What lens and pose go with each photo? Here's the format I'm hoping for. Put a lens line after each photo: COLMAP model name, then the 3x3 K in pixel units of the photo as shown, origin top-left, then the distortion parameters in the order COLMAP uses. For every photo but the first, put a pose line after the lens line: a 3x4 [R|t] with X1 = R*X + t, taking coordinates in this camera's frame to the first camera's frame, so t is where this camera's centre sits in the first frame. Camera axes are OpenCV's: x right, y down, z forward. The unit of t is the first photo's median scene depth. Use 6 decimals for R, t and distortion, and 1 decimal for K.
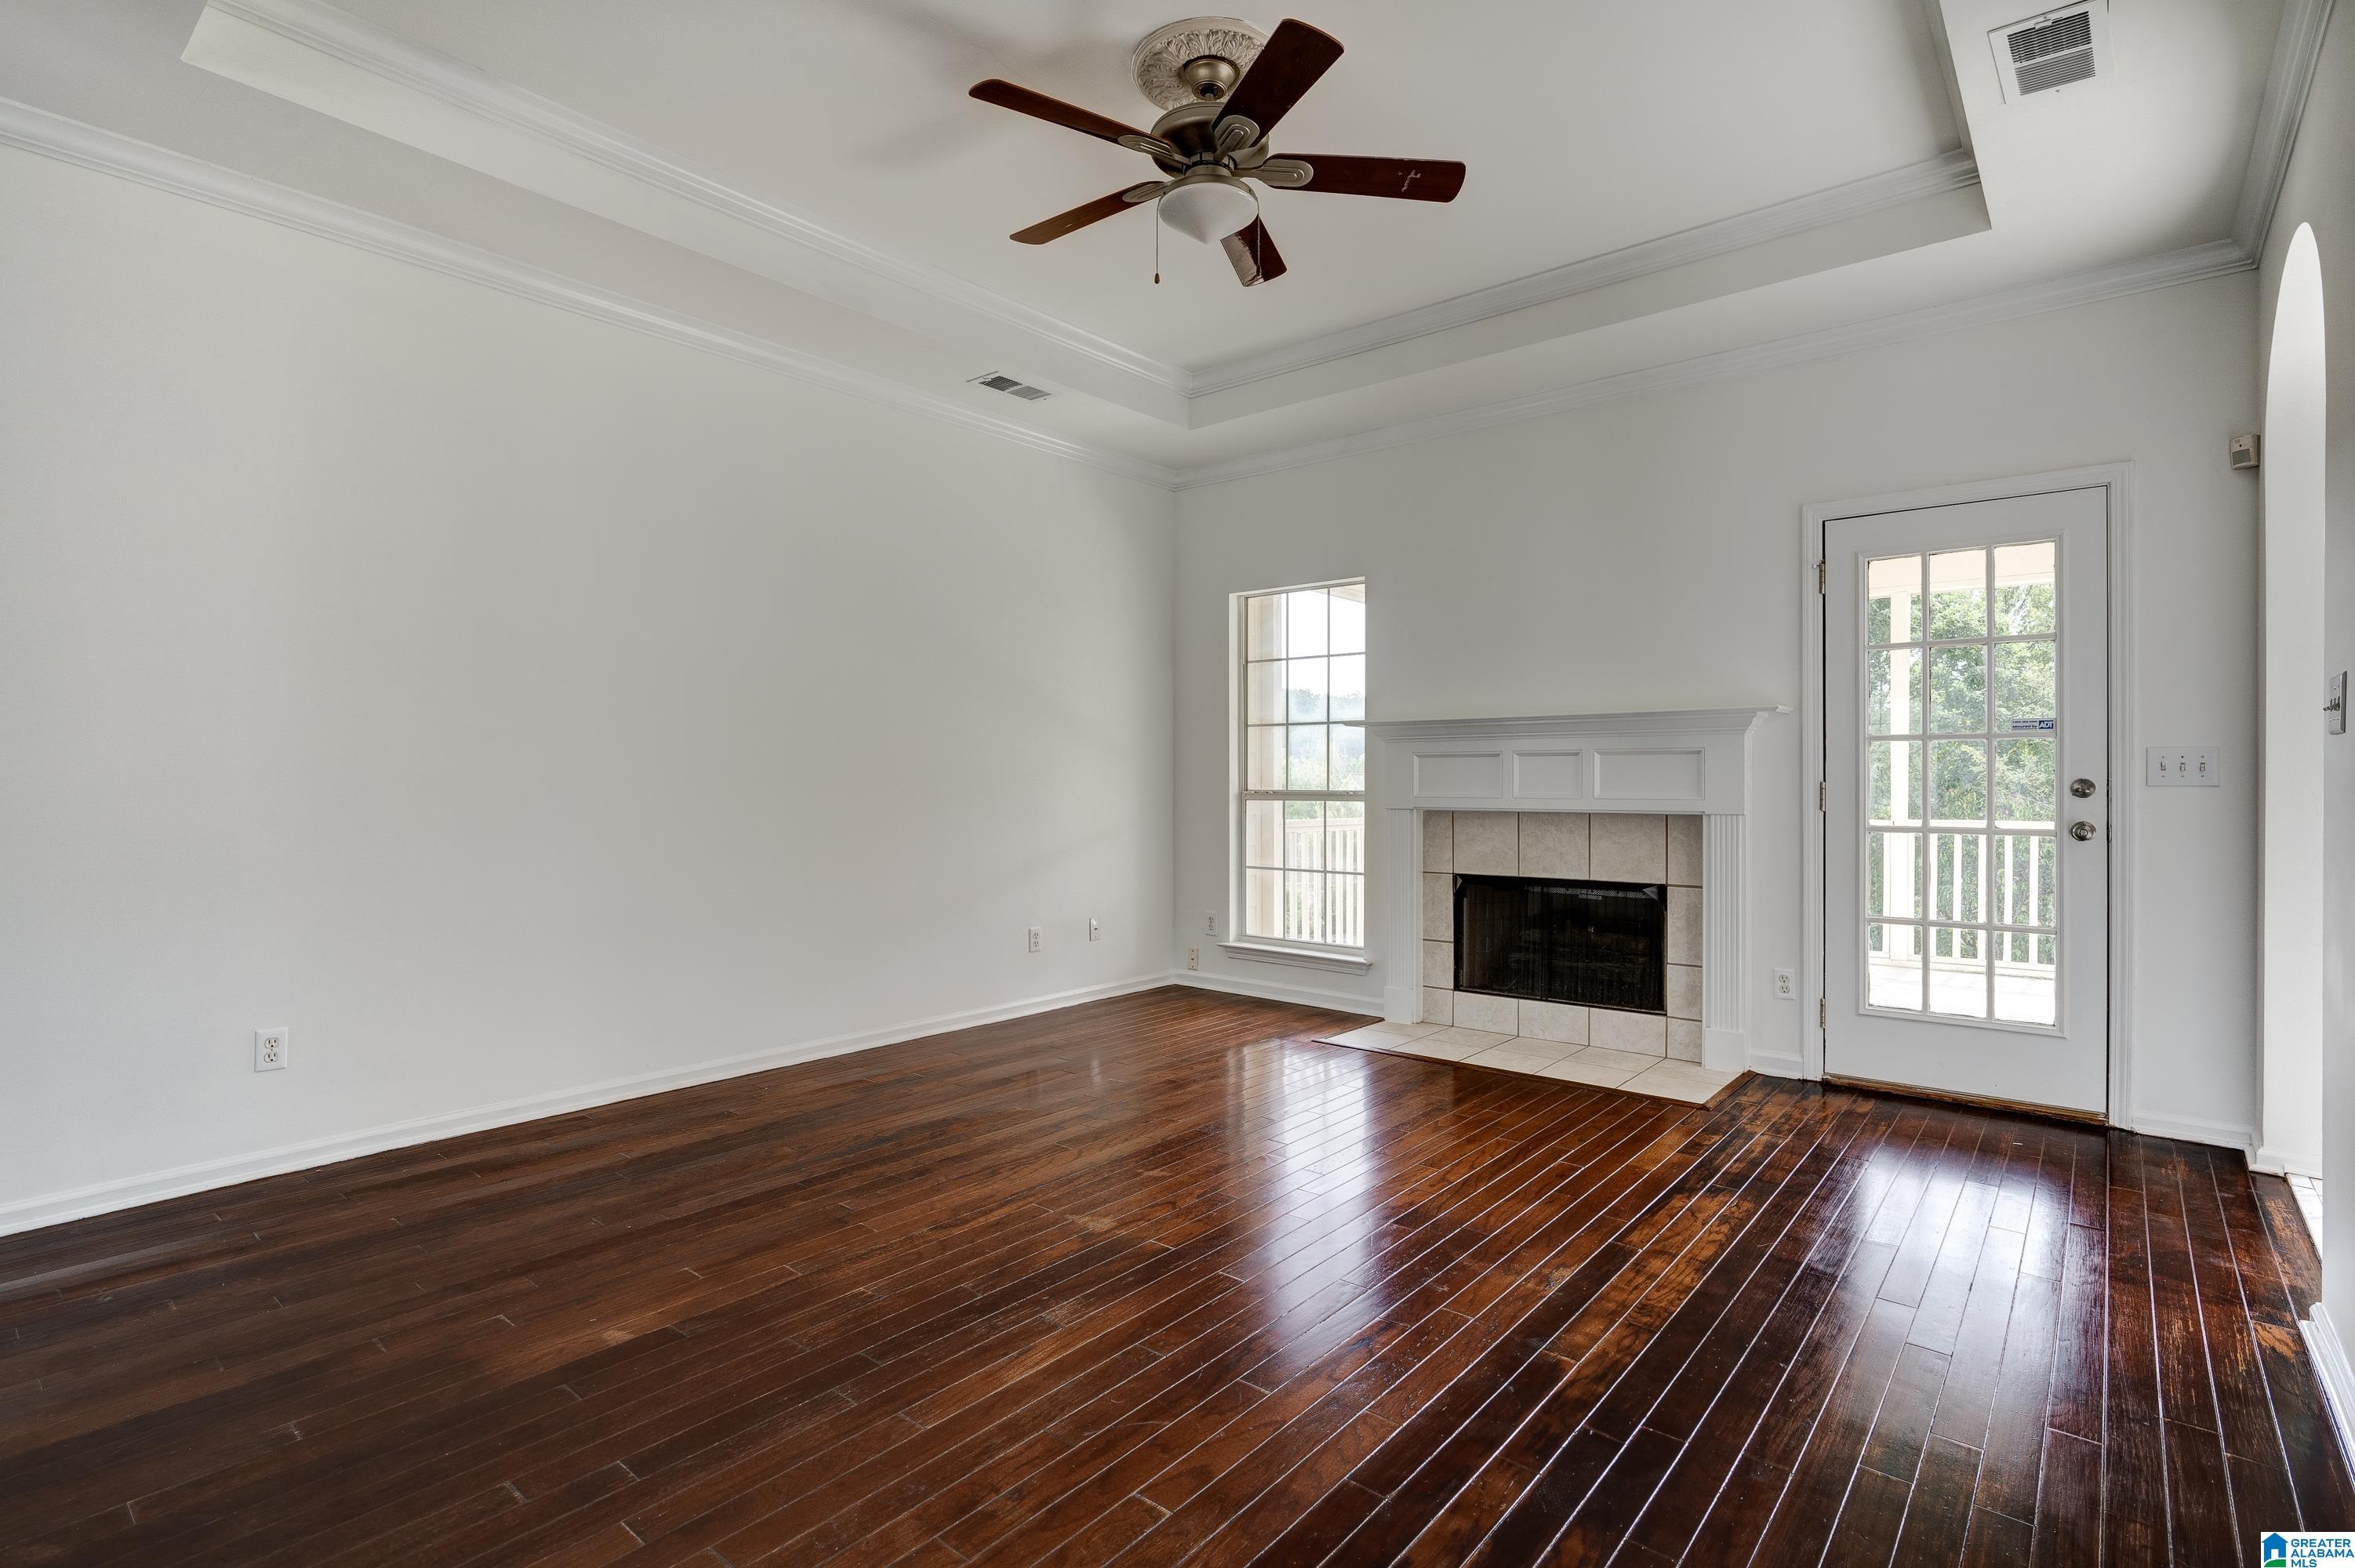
lens RADIAL K [[1117.5, 0, 1175.2], [0, 1117.5, 789.1], [0, 0, 1]] dist [-0.009763, -0.000181]
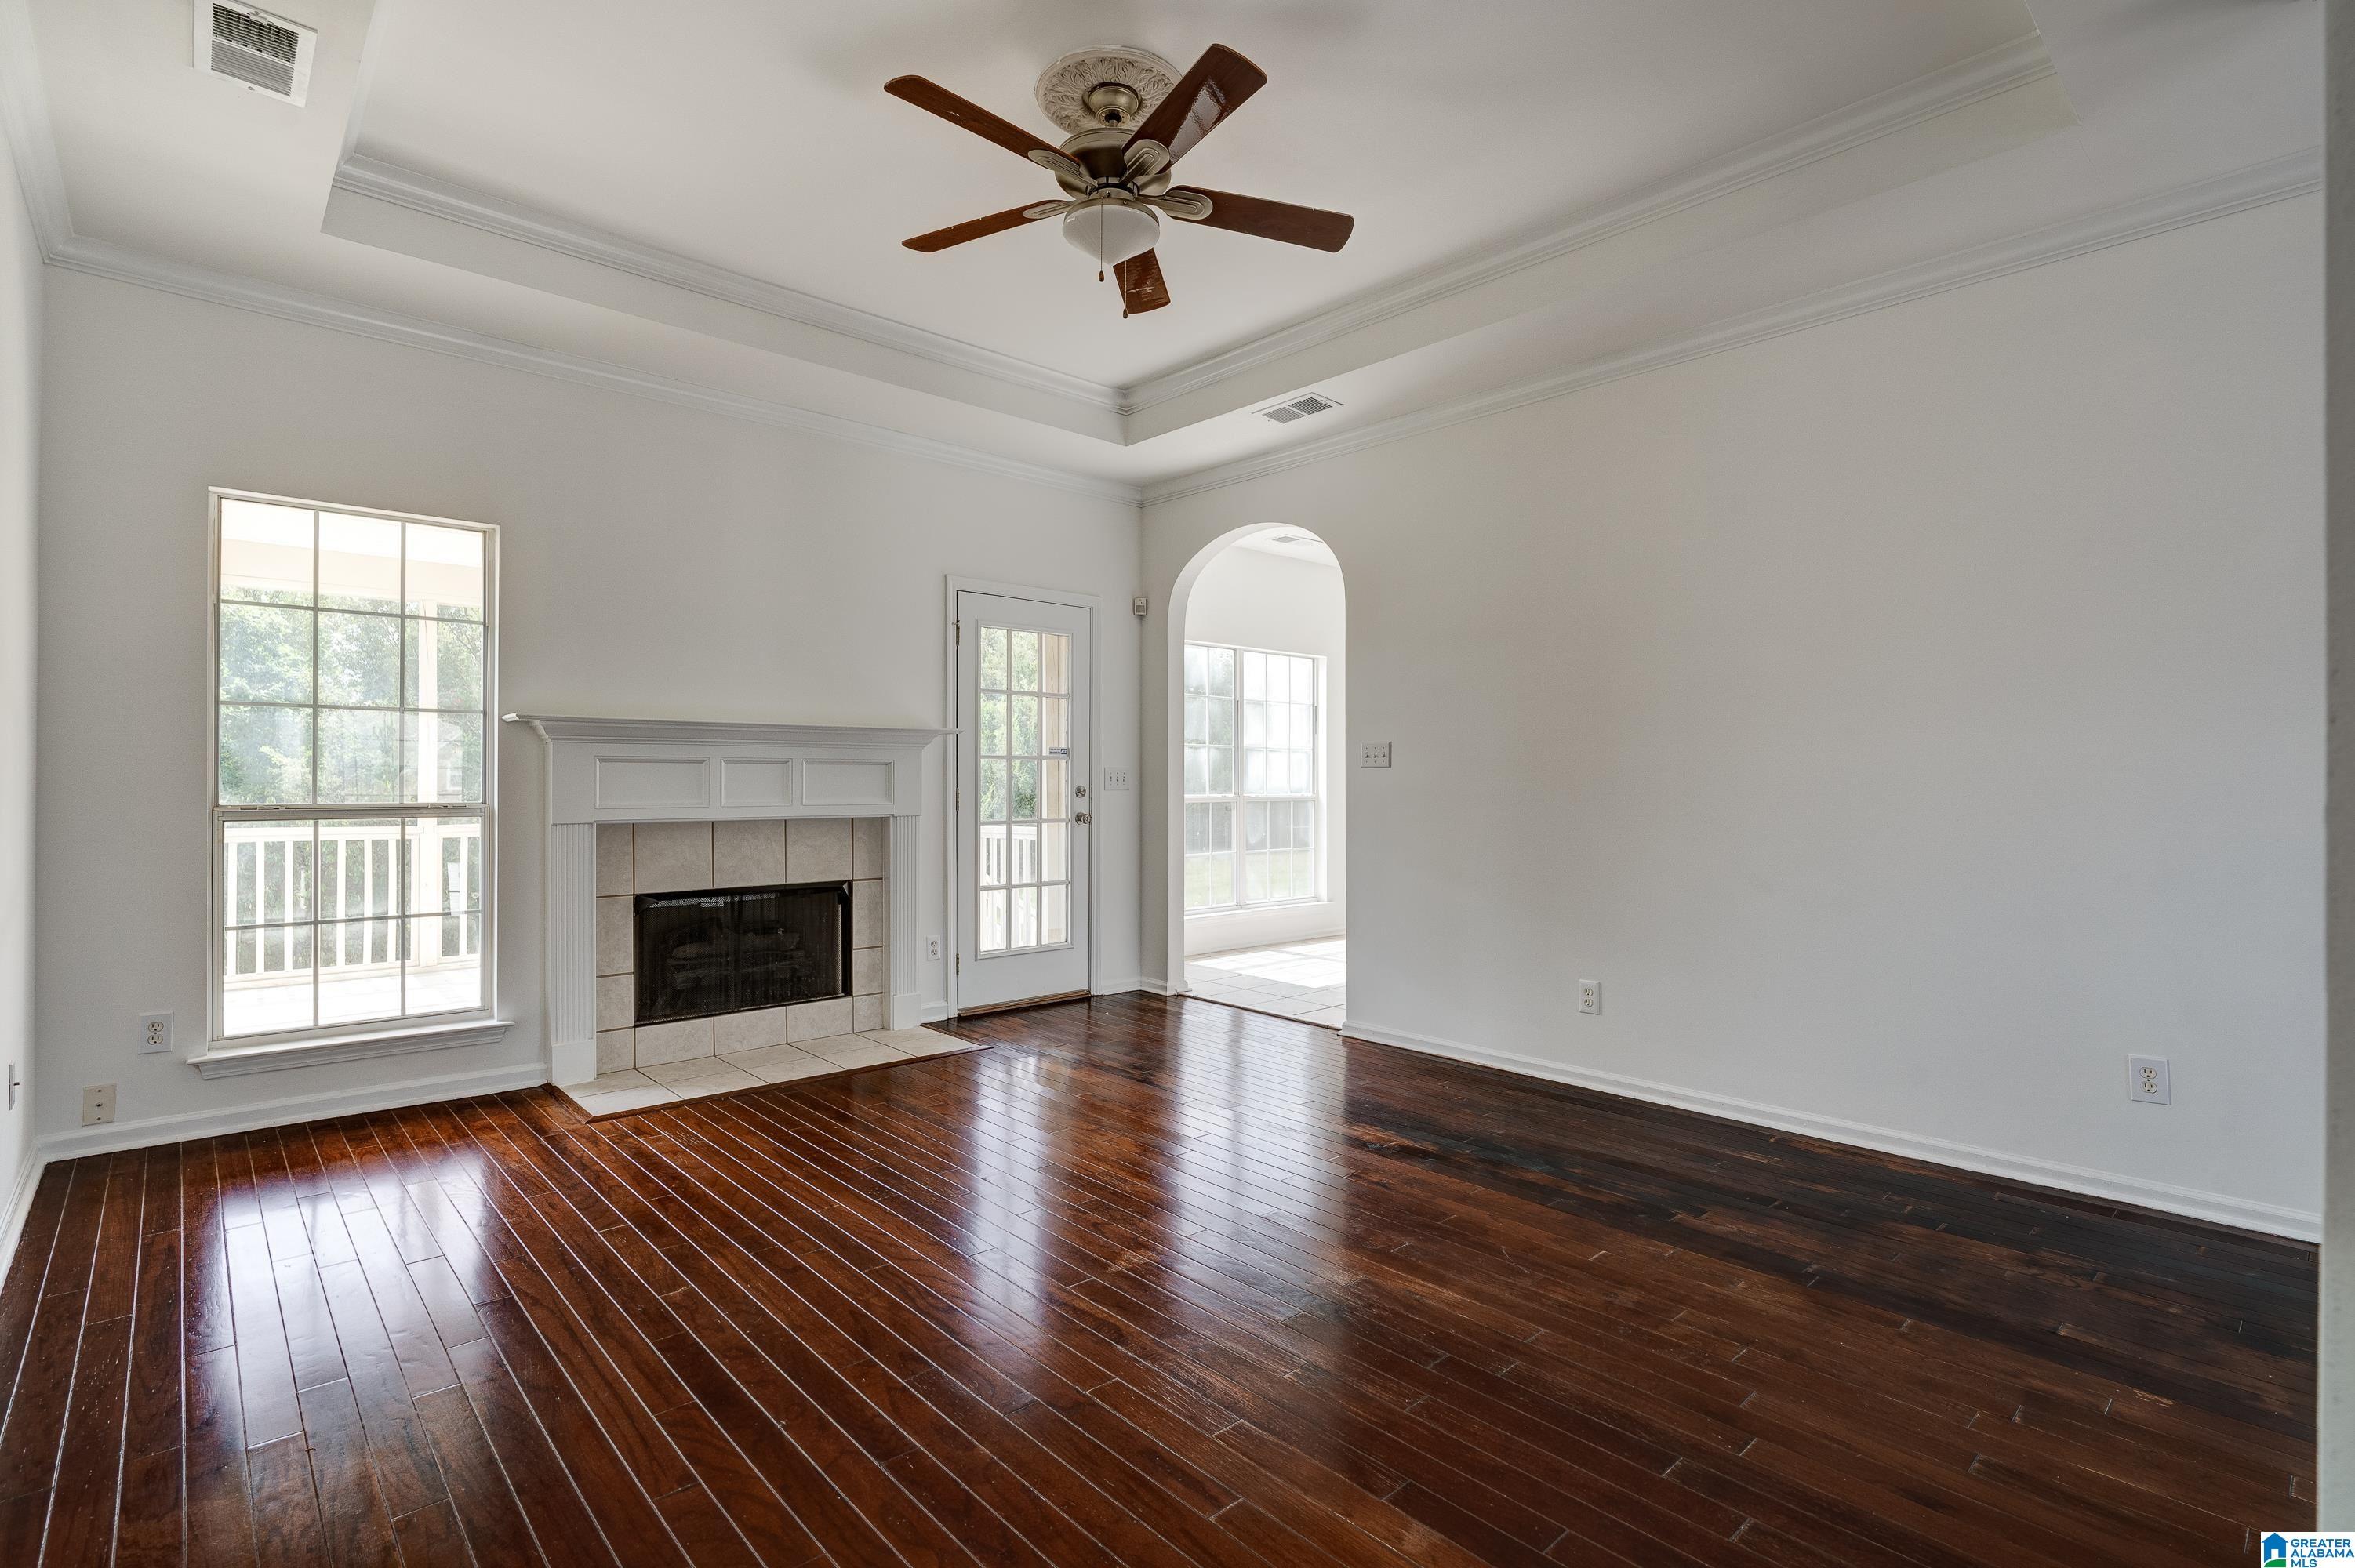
lens RADIAL K [[1117.5, 0, 1163.6], [0, 1117.5, 781.3], [0, 0, 1]] dist [-0.009763, -0.000181]
pose [[0.139054, 0.001129, 0.990284, -0.624122], [0.008436, 0.999962, -0.002324, -0.008852], [-0.990249, 0.008677, 0.139039, 0.521585]]
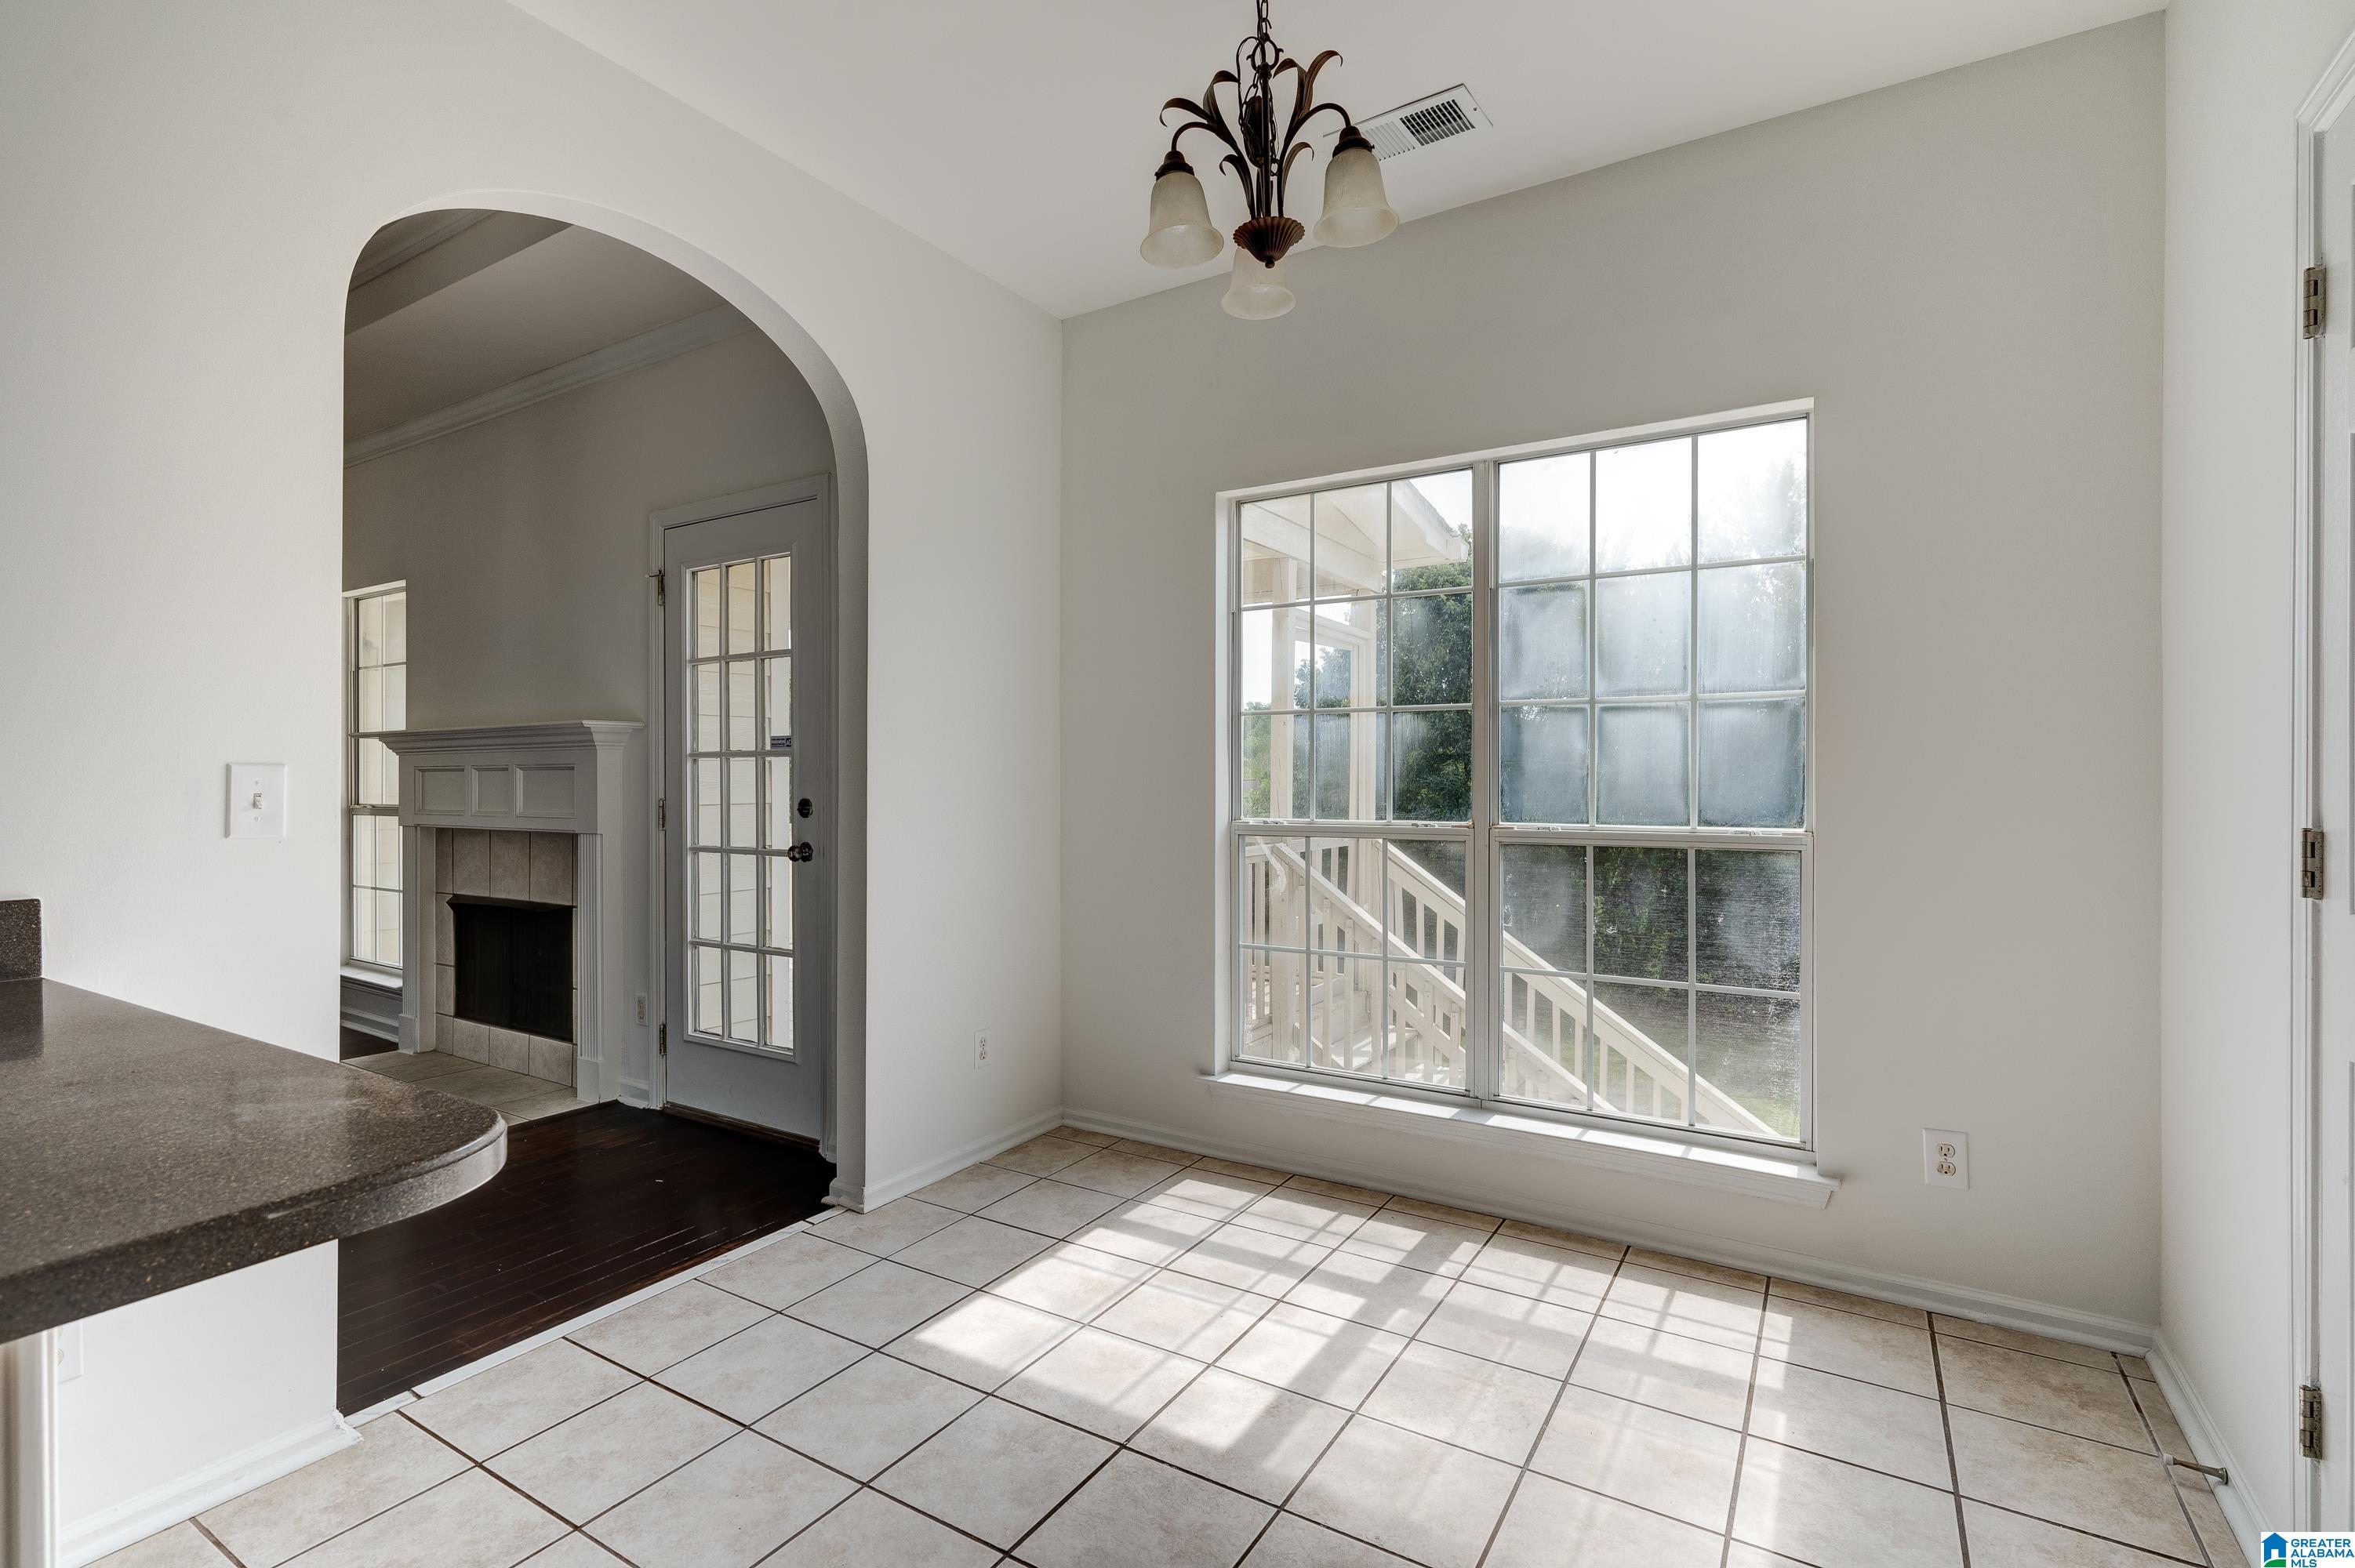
lens RADIAL K [[1076.8, 0, 1167.1], [0, 1076.8, 785.8], [0, 0, 1]] dist [-0.001079, -0.000036]
pose [[0.991433, 0.003944, 0.130557, 0.817218], [-0.001959, 0.999881, -0.015327, -0.005013], [-0.130602, 0.014939, 0.991322, 0.009284]]
